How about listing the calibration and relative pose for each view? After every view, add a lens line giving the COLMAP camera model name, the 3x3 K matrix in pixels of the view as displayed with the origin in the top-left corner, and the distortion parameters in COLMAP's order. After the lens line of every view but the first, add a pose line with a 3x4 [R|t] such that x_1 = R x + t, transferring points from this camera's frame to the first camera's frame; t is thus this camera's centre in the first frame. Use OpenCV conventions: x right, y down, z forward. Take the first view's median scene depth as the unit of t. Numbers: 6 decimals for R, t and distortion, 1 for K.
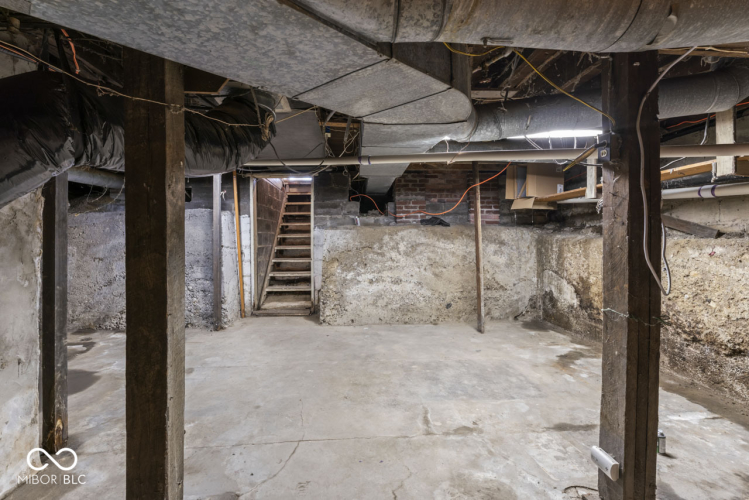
lens RADIAL K [[339.8, 0, 374.5], [0, 339.8, 250.0], [0, 0, 1]] dist [-0.002594, -0.000342]
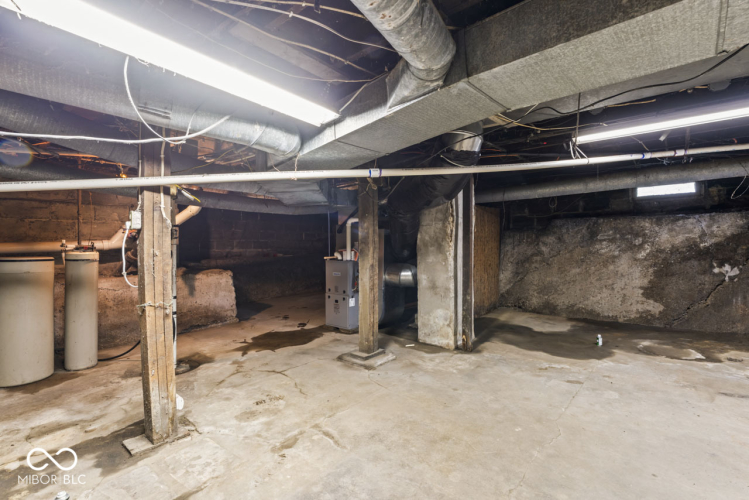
lens RADIAL K [[339.8, 0, 374.5], [0, 339.8, 250.0], [0, 0, 1]] dist [-0.002594, -0.000342]
pose [[-0.701798, 0.029755, -0.711755, 0.771669], [-0.016066, 0.998212, 0.057571, -0.096057], [0.712195, 0.051838, -0.700065, 1.825275]]
